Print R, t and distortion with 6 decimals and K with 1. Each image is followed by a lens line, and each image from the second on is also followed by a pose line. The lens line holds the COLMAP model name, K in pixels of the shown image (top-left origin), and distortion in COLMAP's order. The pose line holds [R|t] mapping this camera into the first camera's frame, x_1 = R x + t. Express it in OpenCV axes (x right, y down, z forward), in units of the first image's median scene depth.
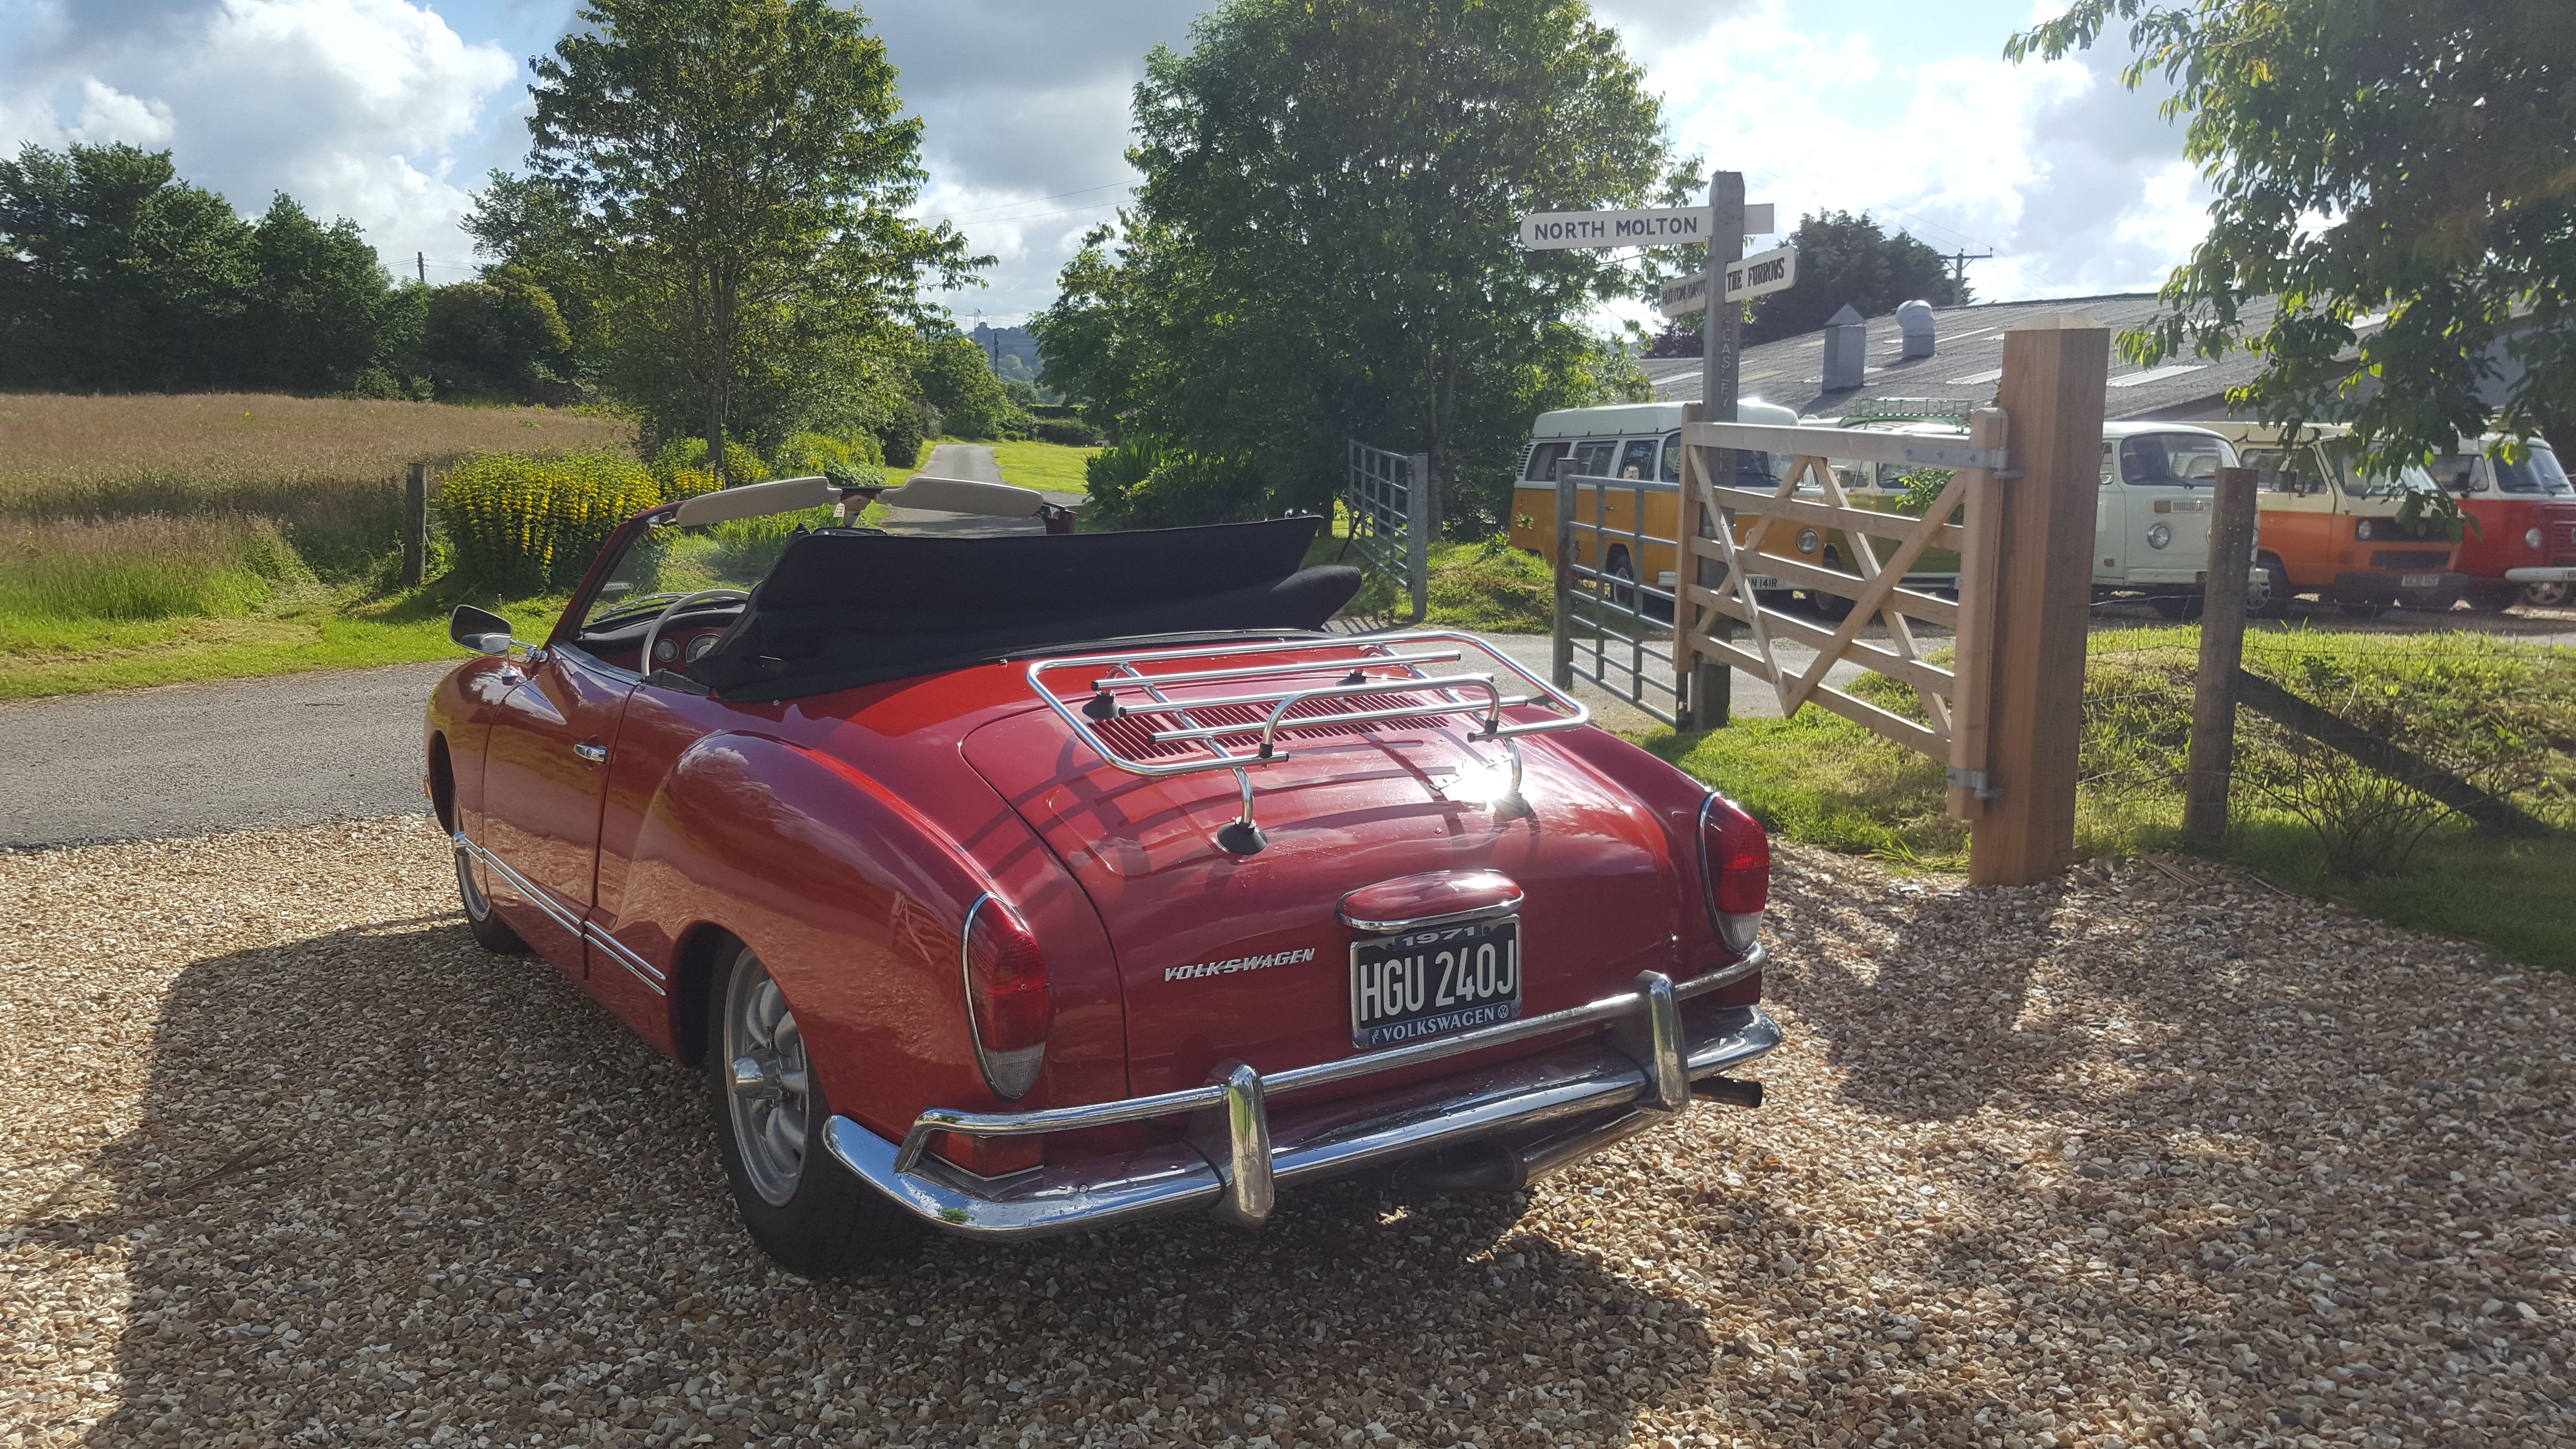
lens RADIAL K [[2023.0, 0, 1288.0], [0, 2023.0, 724.5], [0, 0, 1]] dist [0.103791, -0.167541]
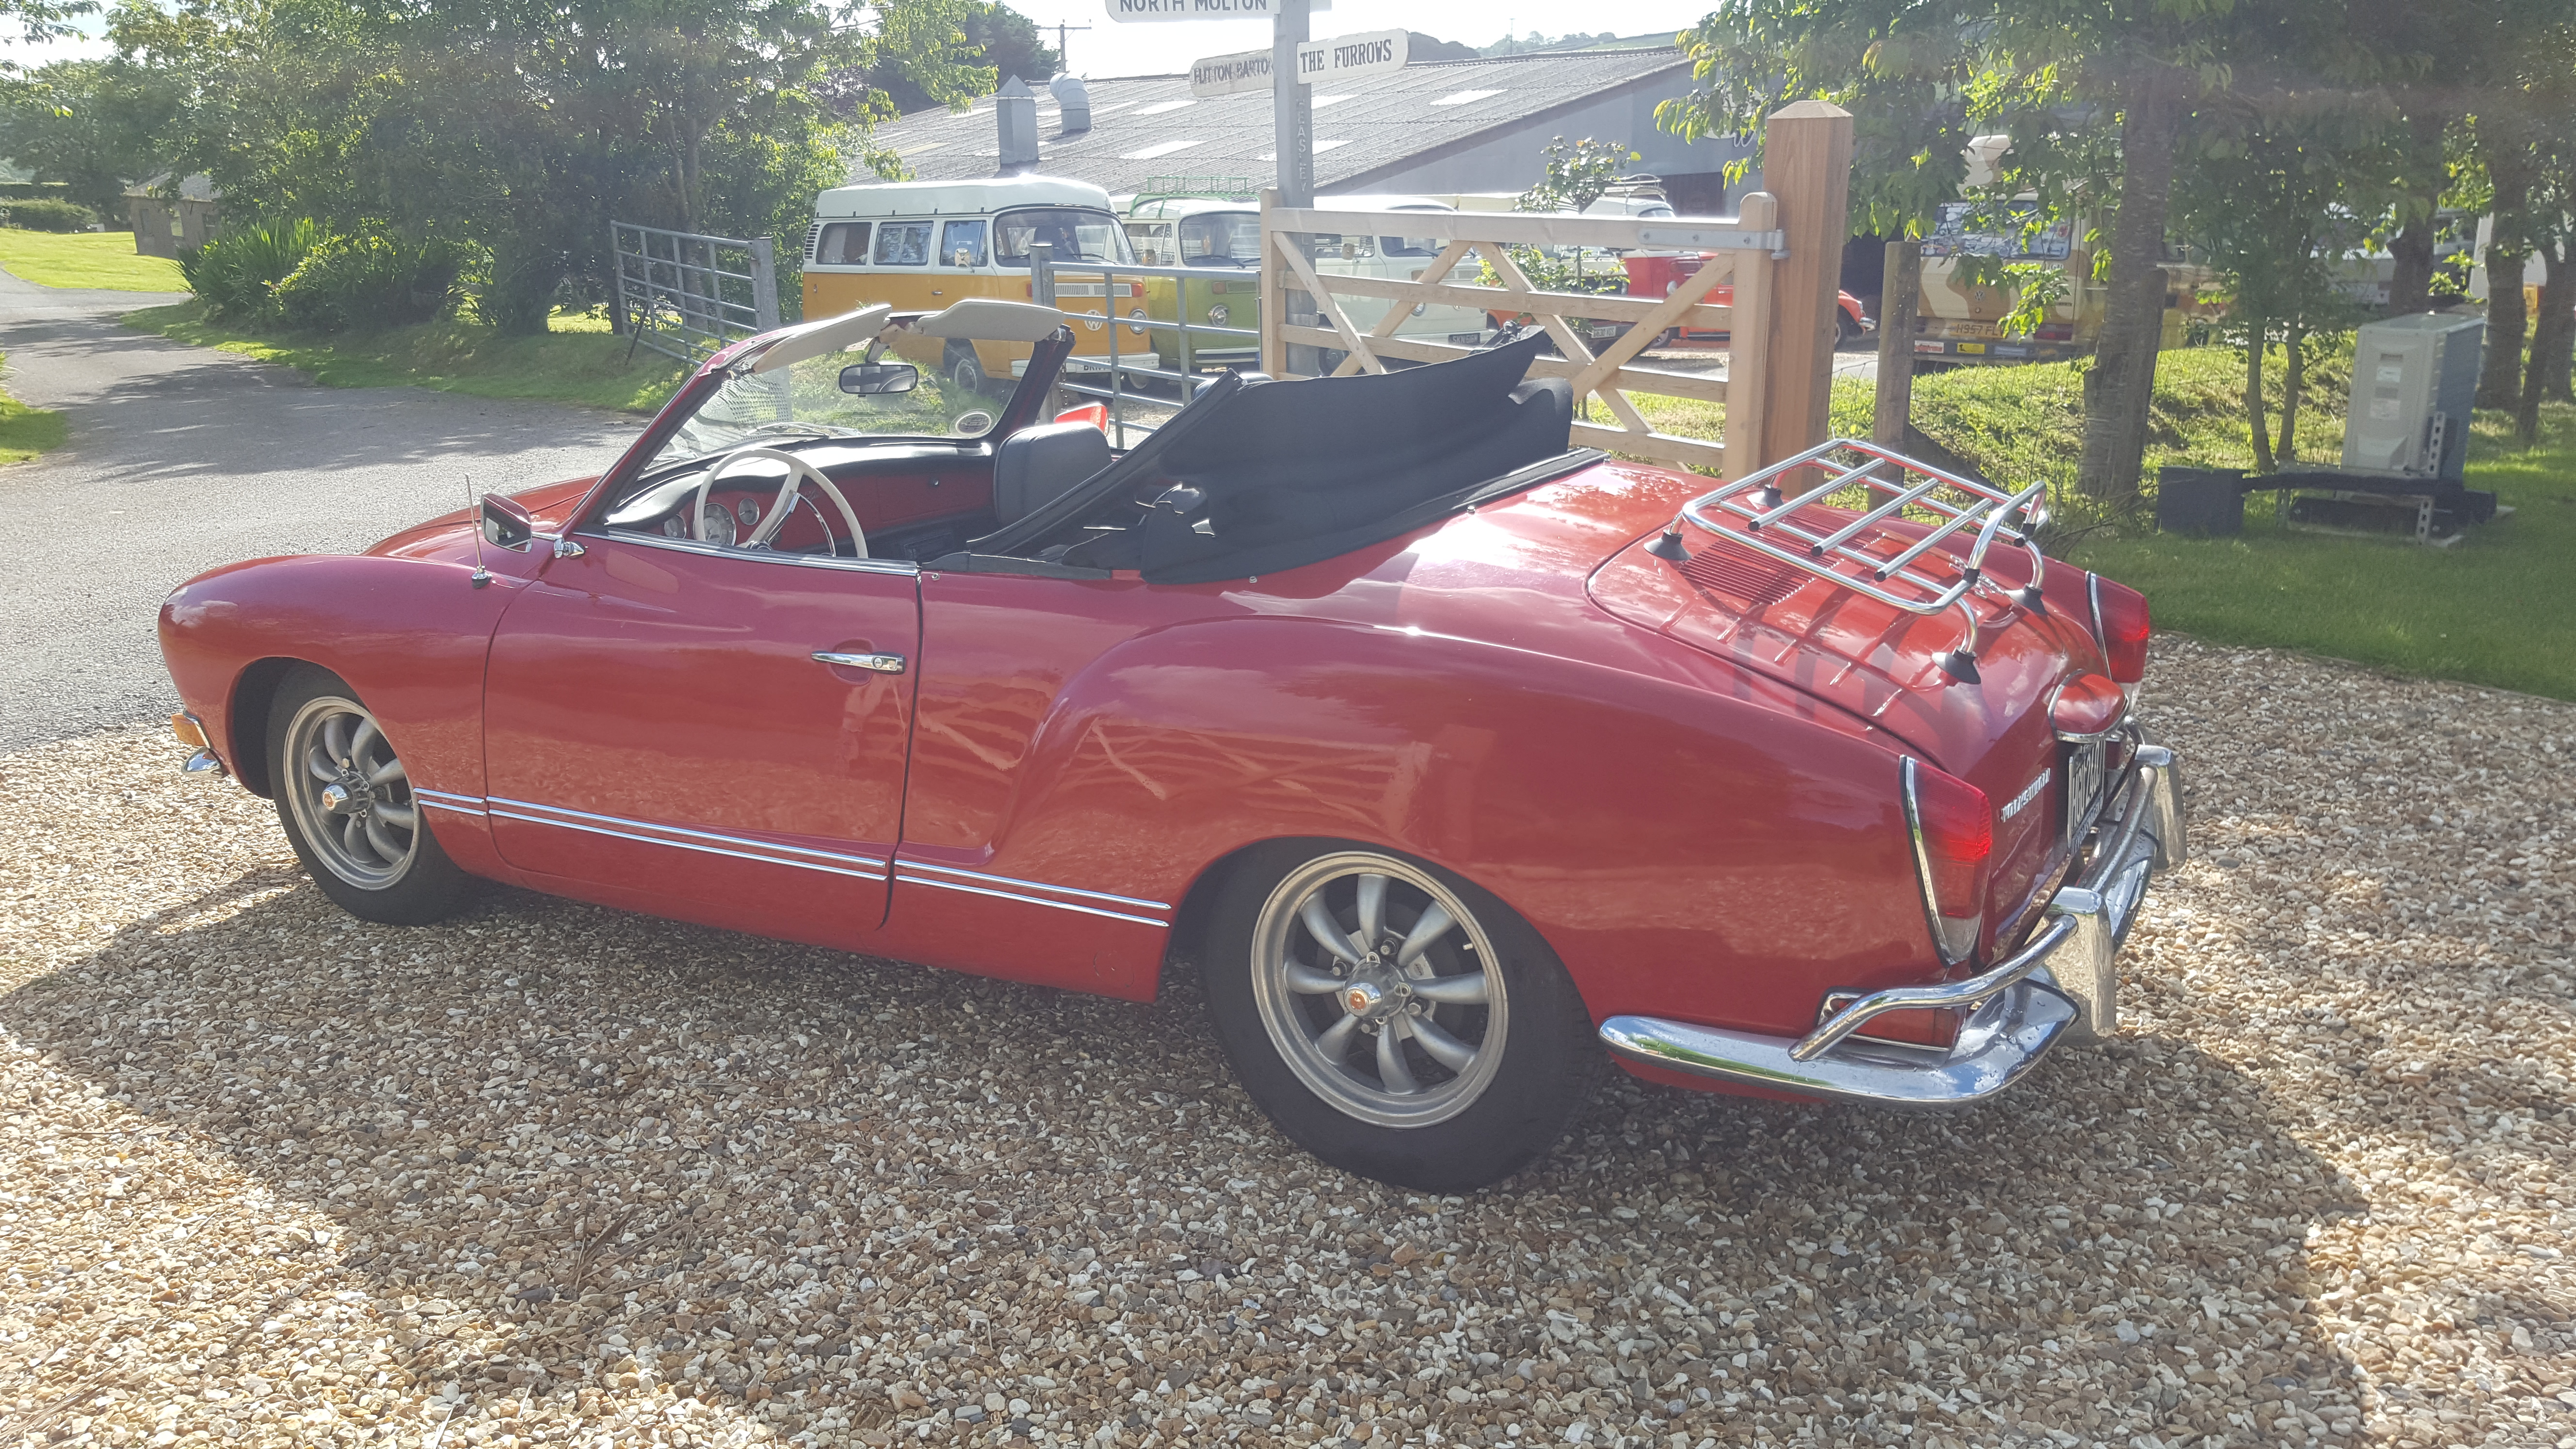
lens RADIAL K [[2023.0, 0, 1288.0], [0, 2023.0, 724.5], [0, 0, 1]] dist [0.103791, -0.167541]
pose [[0.890266, -0.127259, 0.437299, -0.100924], [0.079697, 0.988884, 0.125527, -0.008834], [-0.448413, -0.076901, 0.890512, 0.036593]]
